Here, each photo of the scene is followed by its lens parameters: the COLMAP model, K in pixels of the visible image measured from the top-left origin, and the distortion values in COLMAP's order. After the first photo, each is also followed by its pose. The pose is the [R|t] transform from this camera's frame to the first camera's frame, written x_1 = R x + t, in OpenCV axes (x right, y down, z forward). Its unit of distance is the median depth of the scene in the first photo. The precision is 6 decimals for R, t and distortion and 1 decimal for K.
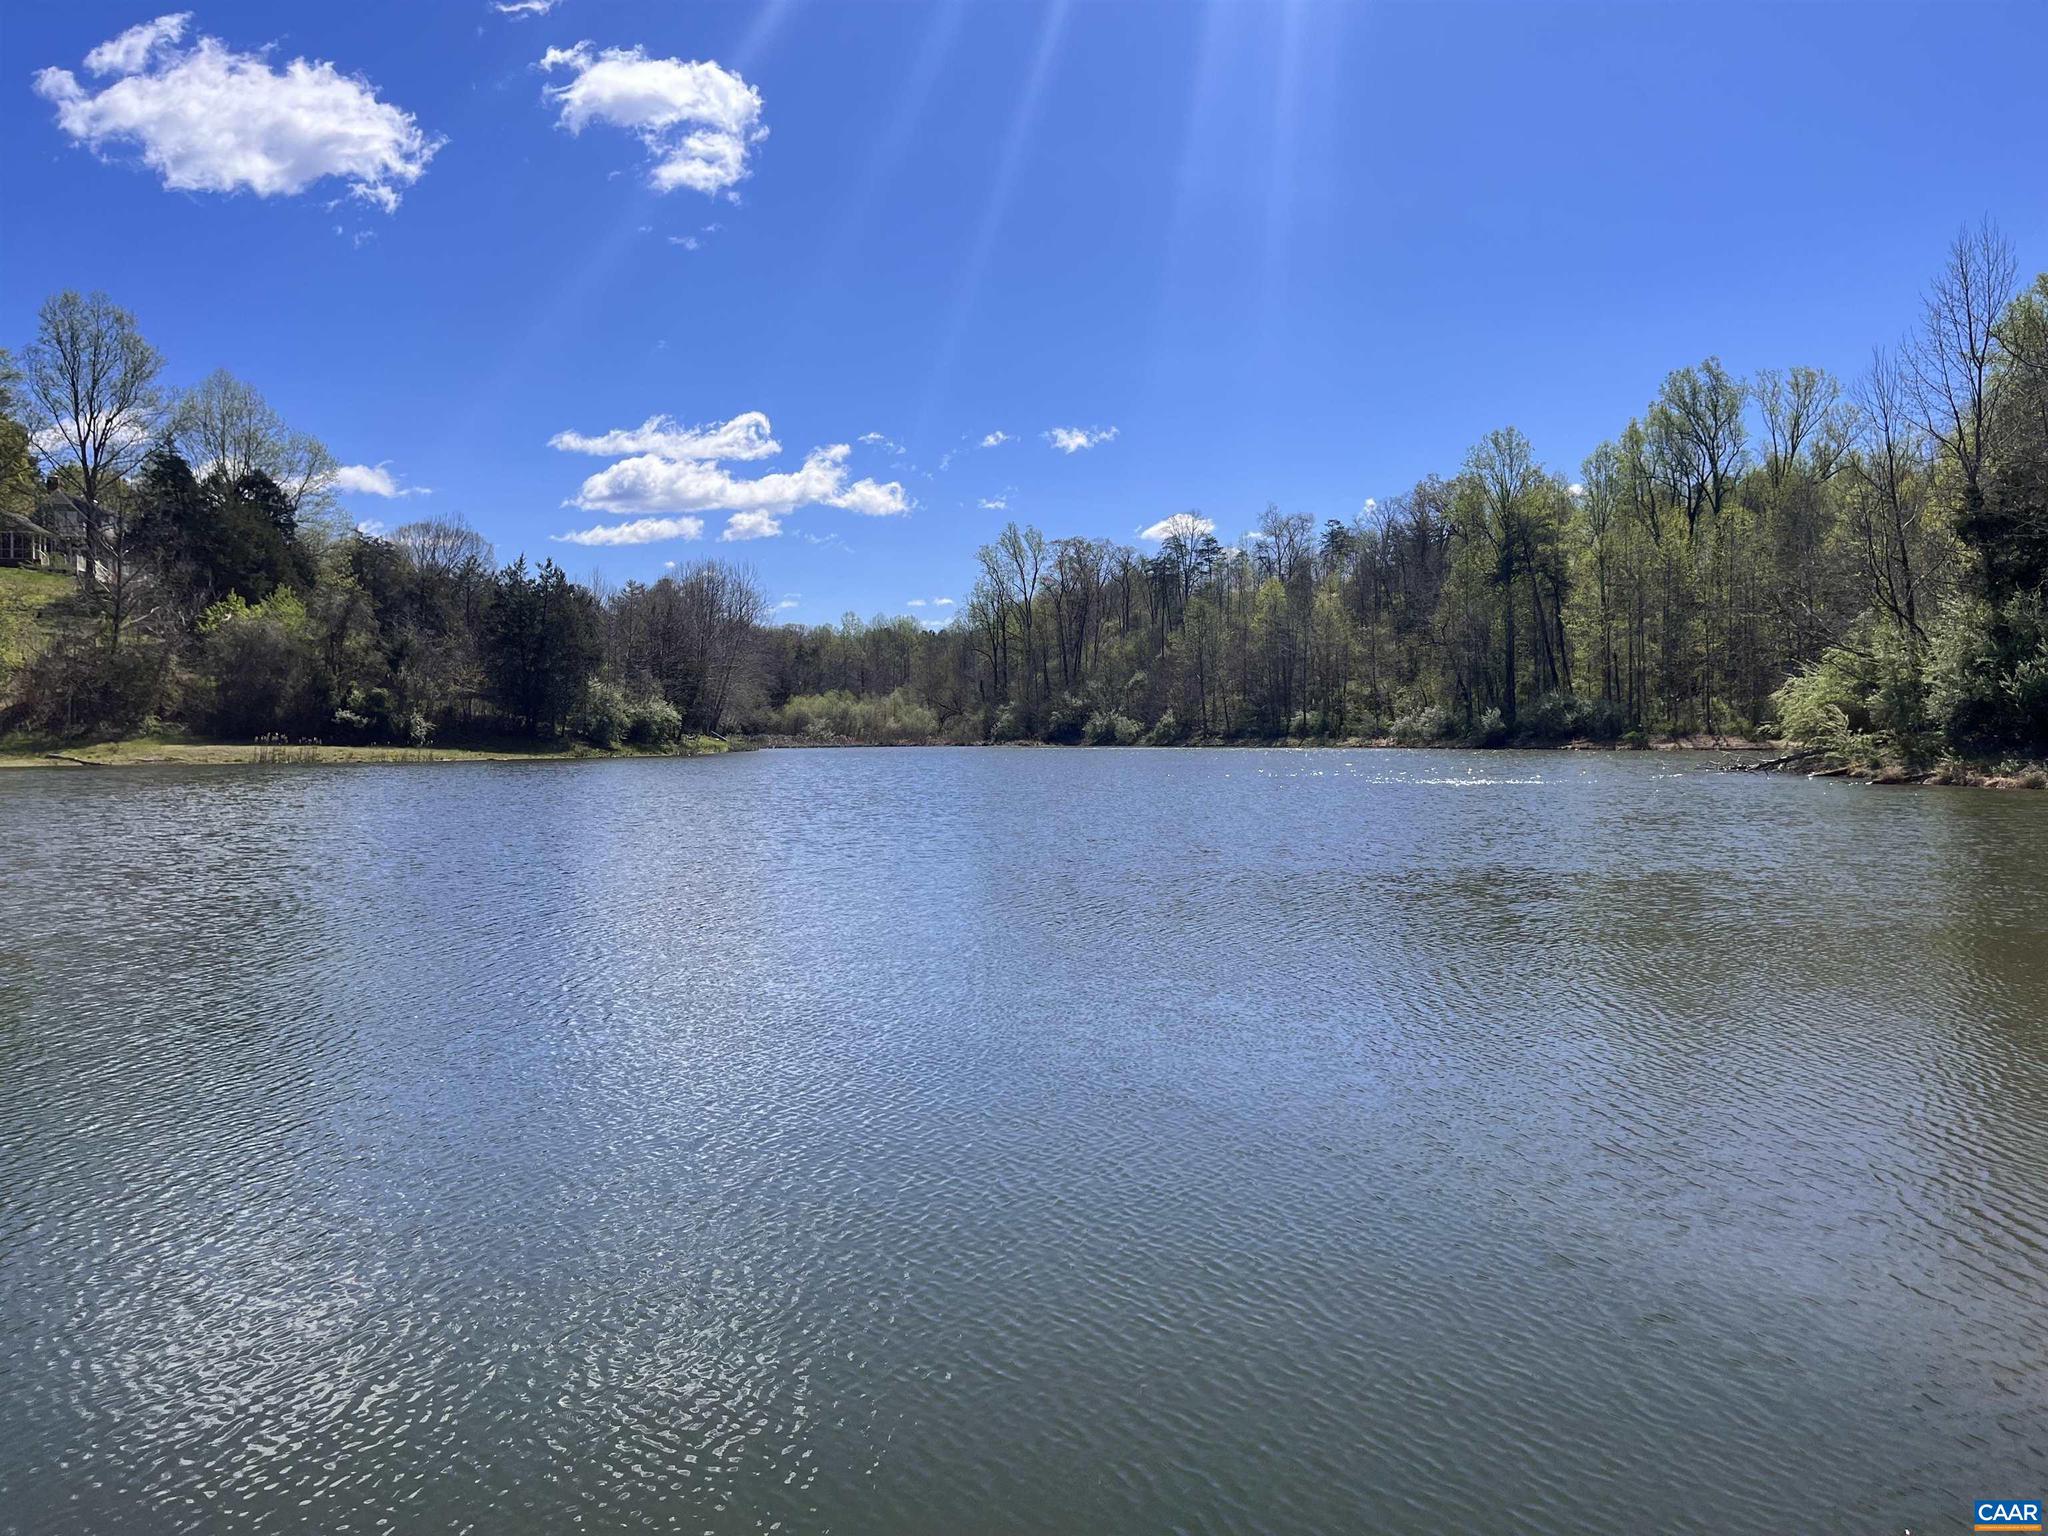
lens RADIAL K [[1559.8, 0, 1006.3], [0, 1559.8, 772.6], [0, 0, 1]] dist [0.060753, -0.093023]
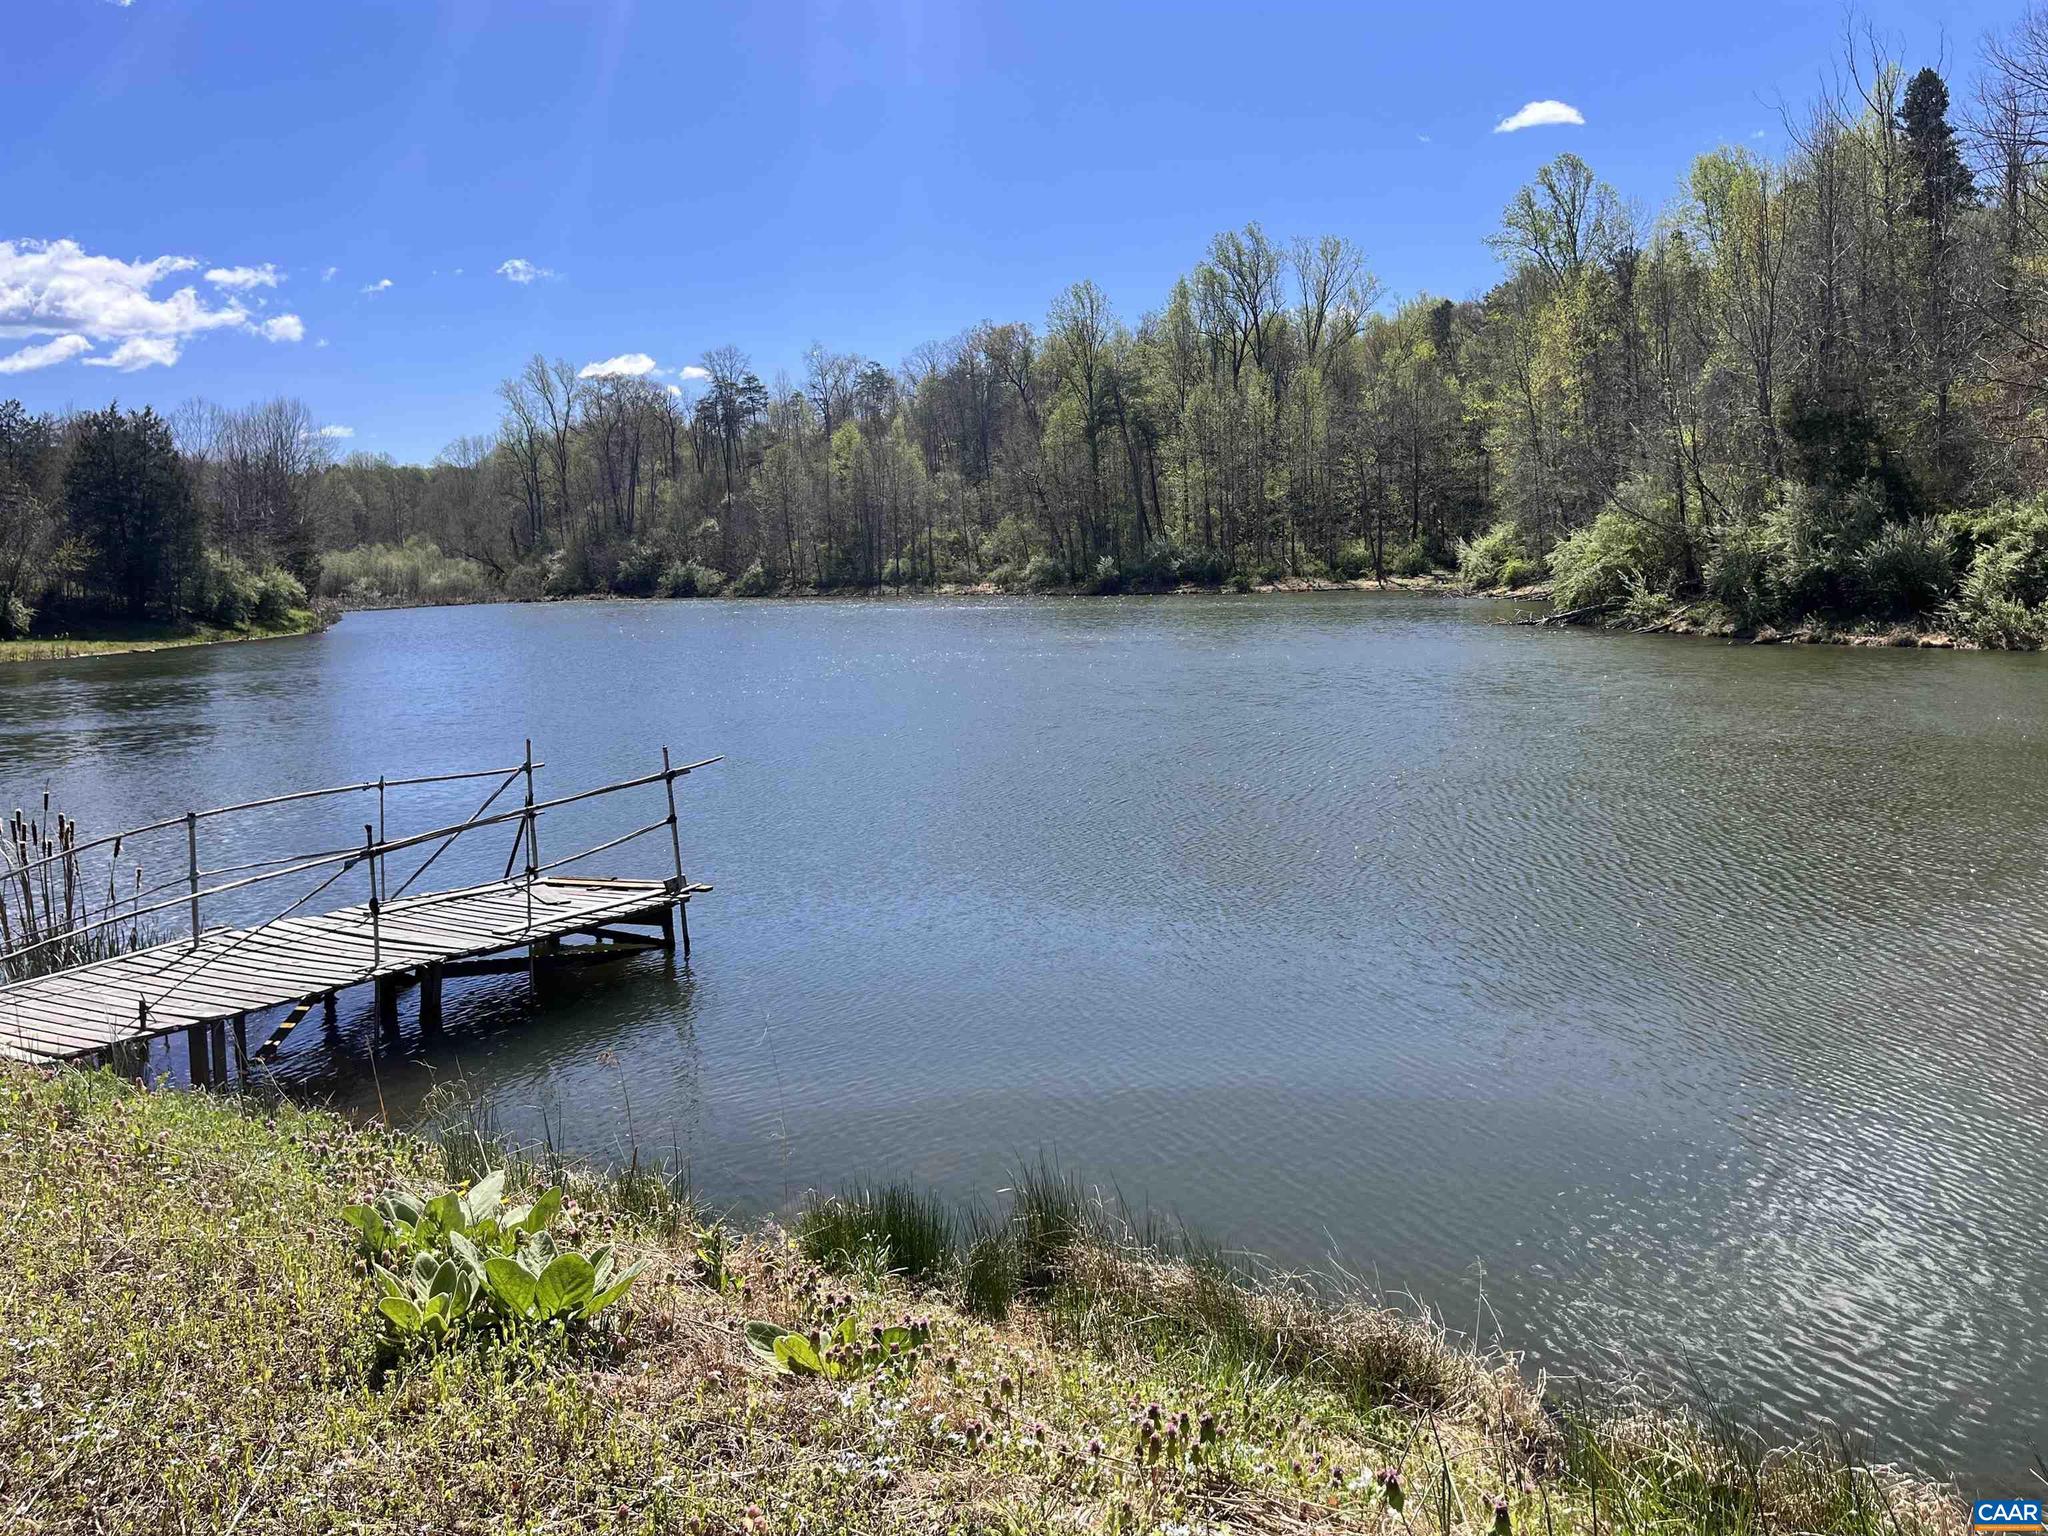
lens RADIAL K [[1559.8, 0, 1006.3], [0, 1559.8, 772.6], [0, 0, 1]] dist [0.060753, -0.093023]
pose [[0.934779, -0.070321, 0.348199, -0.119879], [0.032738, 0.993093, 0.112671, -0.015315], [-0.353717, -0.093923, 0.930625, 0.021853]]
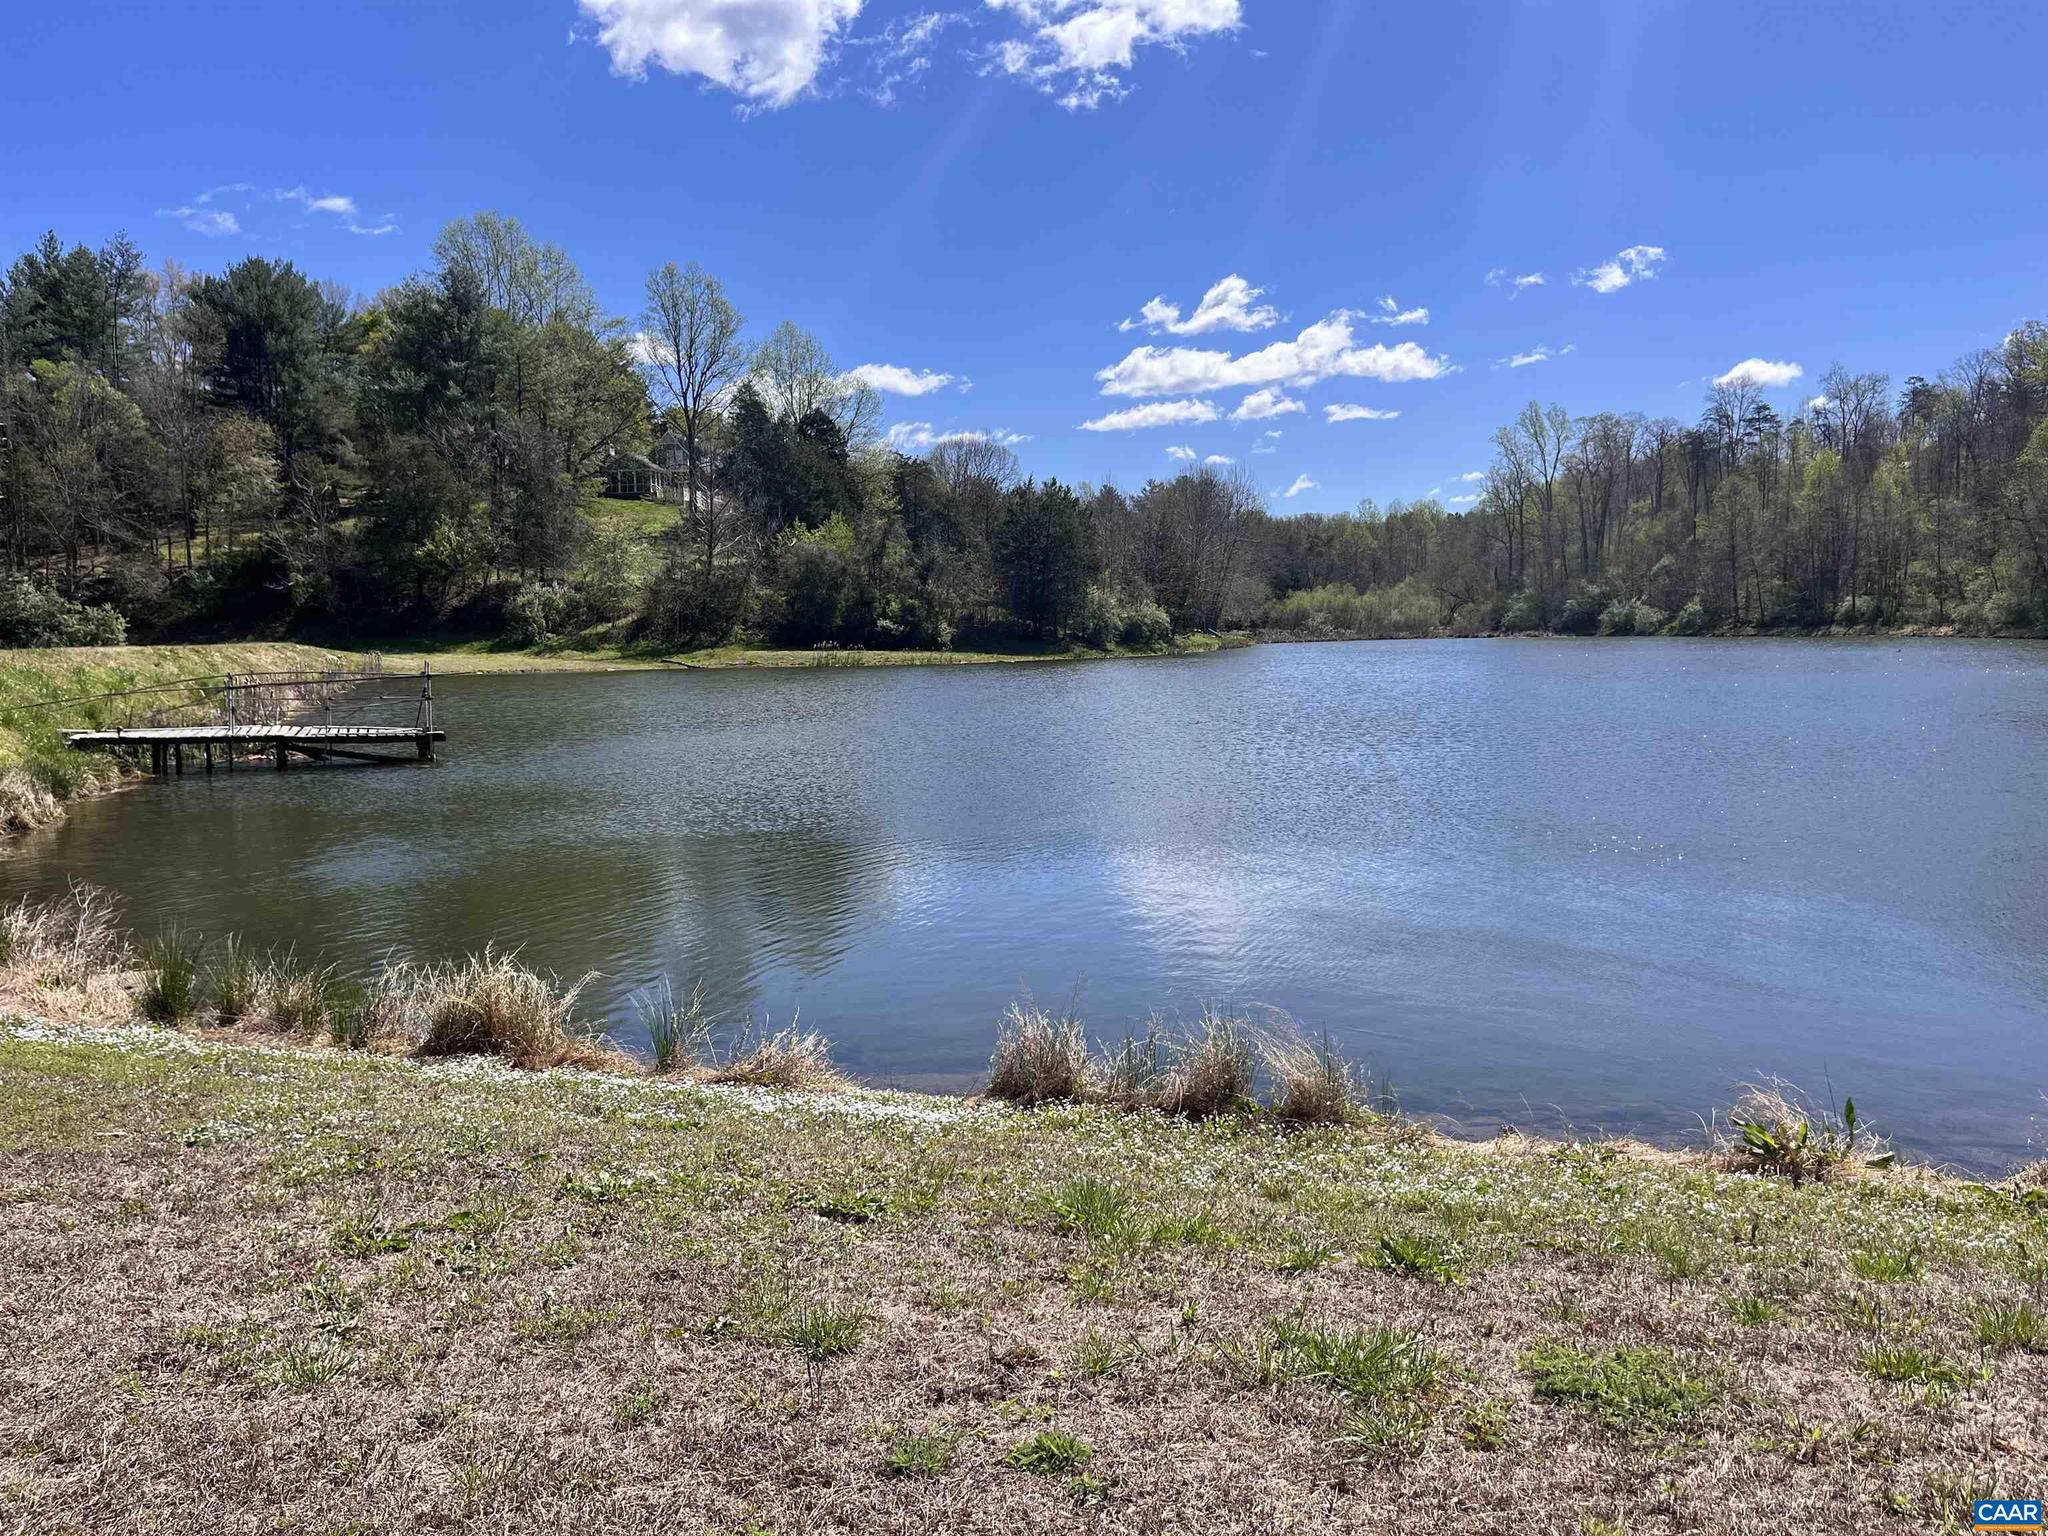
lens RADIAL K [[1559.8, 0, 1006.3], [0, 1559.8, 772.6], [0, 0, 1]] dist [0.060753, -0.093023]
pose [[0.943688, 0.019634, -0.330254, 0.033176], [0.004690, 0.997343, 0.072694, -0.006783], [0.330804, -0.070149, 0.941089, -0.045488]]
